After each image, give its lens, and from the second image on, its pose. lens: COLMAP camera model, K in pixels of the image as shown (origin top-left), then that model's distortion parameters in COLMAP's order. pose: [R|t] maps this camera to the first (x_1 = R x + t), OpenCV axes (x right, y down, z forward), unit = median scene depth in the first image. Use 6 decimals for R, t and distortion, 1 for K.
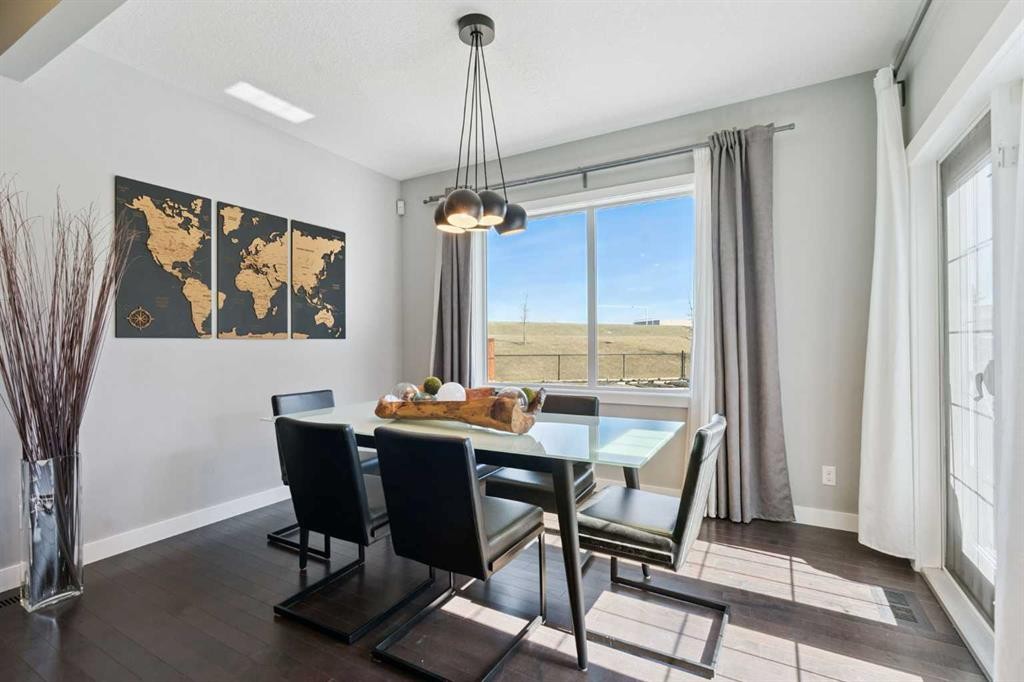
lens RADIAL K [[465.8, 0, 516.6], [0, 465.8, 347.4], [0, 0, 1]] dist [-0.005950, 0.003354]
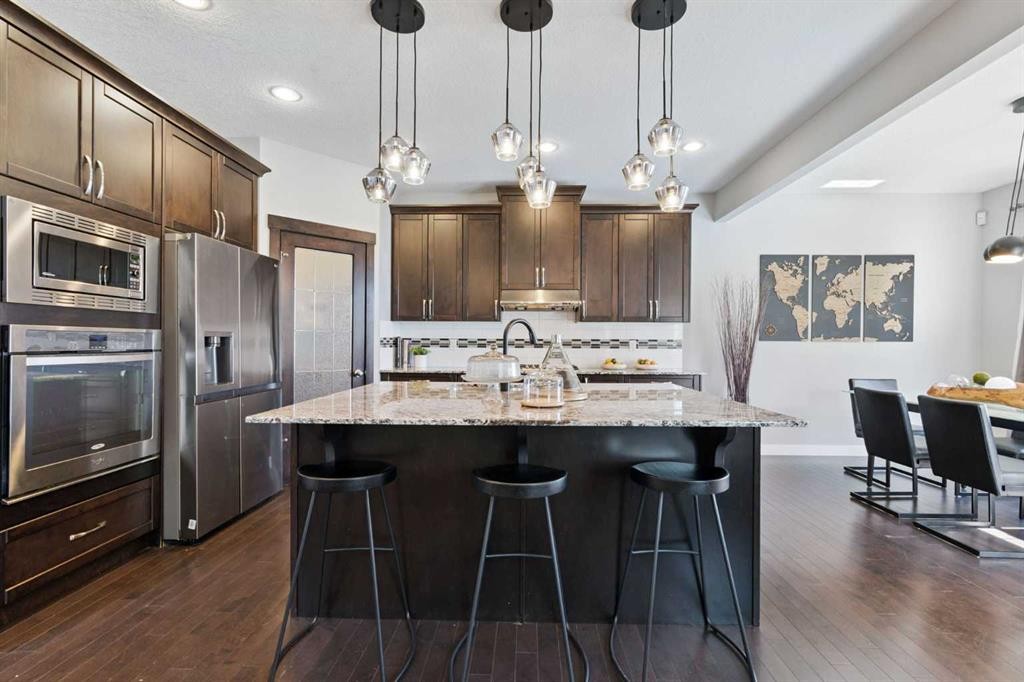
lens RADIAL K [[465.8, 0, 515.0], [0, 465.8, 342.7], [0, 0, 1]] dist [-0.005950, 0.003354]
pose [[0.462428, 0.010117, -0.886599, 0.285082], [-0.017643, 0.999842, 0.002208, -0.000232], [0.886481, 0.014621, 0.462533, -0.606309]]
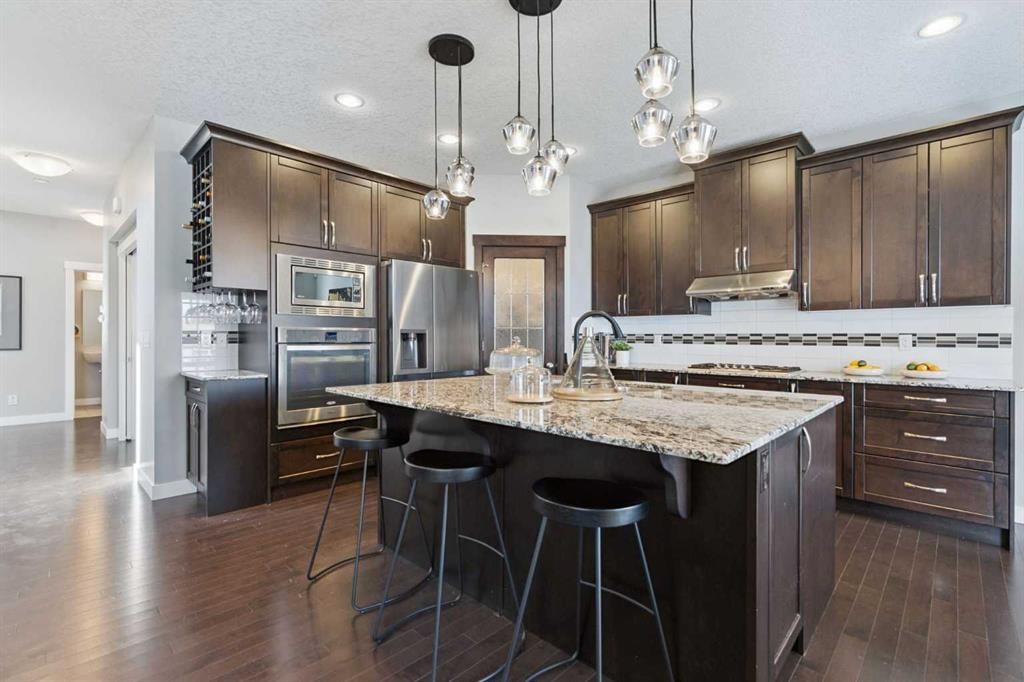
lens RADIAL K [[465.8, 0, 511.7], [0, 465.8, 340.5], [0, 0, 1]] dist [-0.005950, 0.003354]
pose [[-0.253994, 0.011005, -0.967143, 0.335849], [-0.013437, 0.999799, 0.014905, -0.002302], [0.967113, 0.016781, -0.253795, -0.149278]]
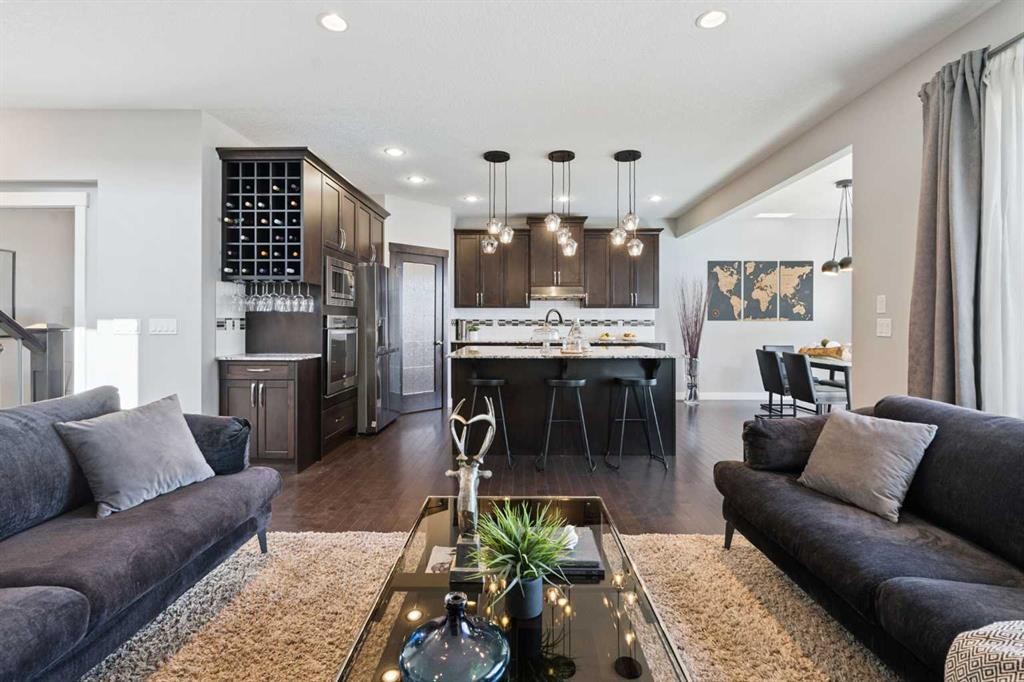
lens RADIAL K [[465.8, 0, 515.2], [0, 465.8, 316.2], [0, 0, 1]] dist [-0.005950, 0.003354]
pose [[0.472764, -0.003511, -0.881182, 0.810074], [-0.014058, 0.999835, -0.011526, 0.000456], [0.881077, 0.017837, 0.472637, -1.032619]]
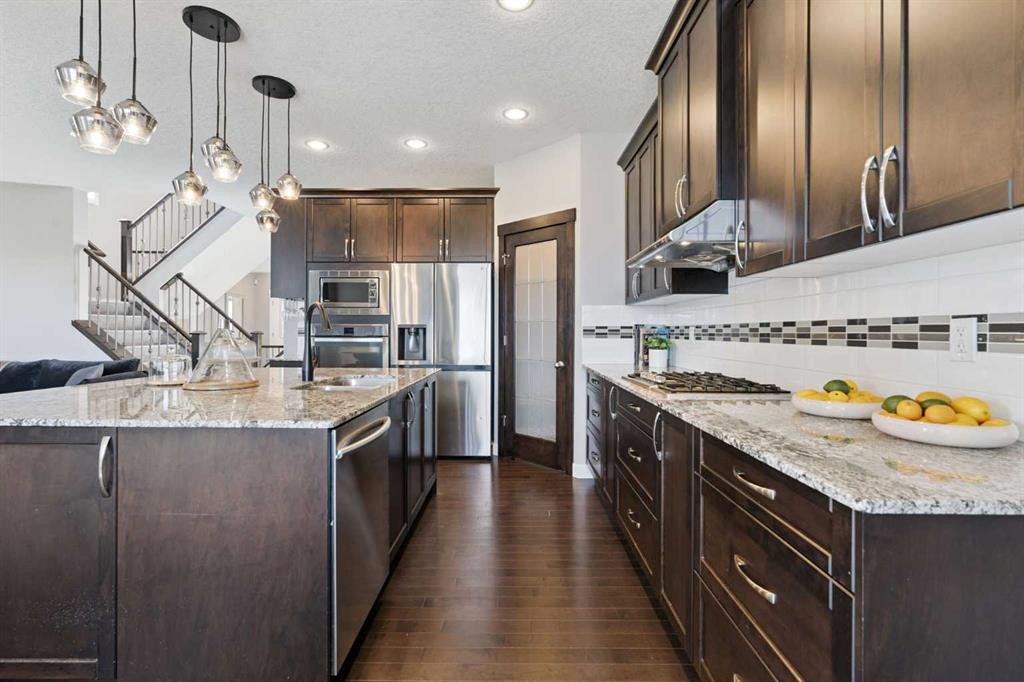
lens RADIAL K [[465.8, 0, 509.8], [0, 465.8, 333.8], [0, 0, 1]] dist [-0.005950, 0.003354]
pose [[-0.882852, 0.004467, -0.469630, -0.378475], [-0.002950, 0.999882, 0.015056, -0.003635], [0.469642, 0.014678, -0.882735, 0.590438]]
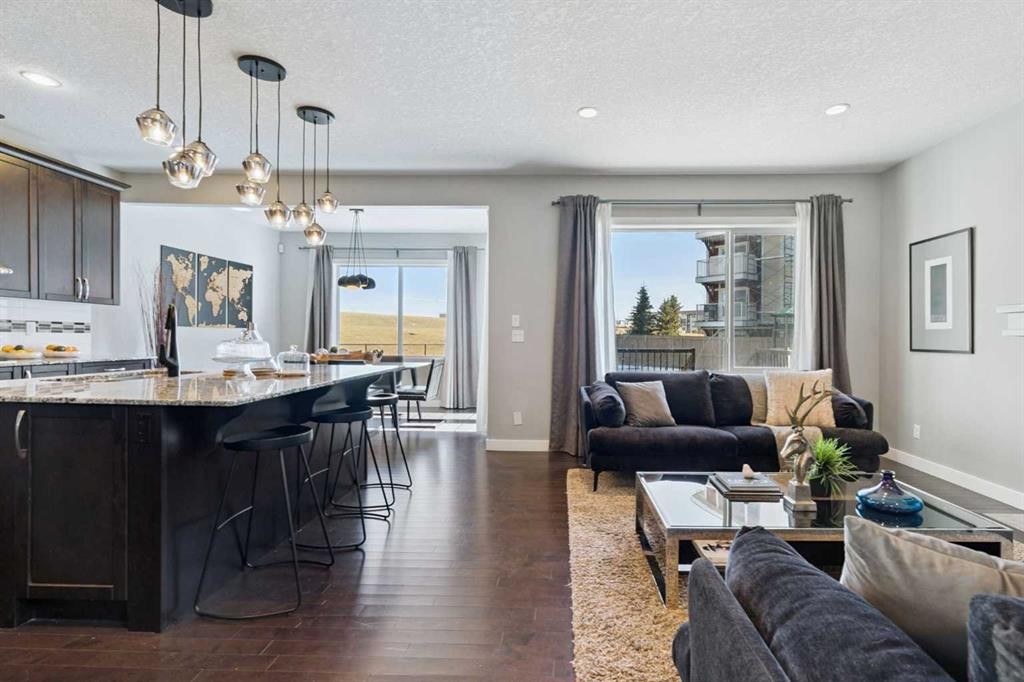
lens RADIAL K [[465.8, 0, 525.6], [0, 465.8, 337.5], [0, 0, 1]] dist [-0.005950, 0.003354]
pose [[0.902784, 0.020444, 0.429609, -0.239268], [-0.018519, 0.999791, -0.008661, 0.014694], [-0.429696, -0.000136, 0.902973, -1.201084]]
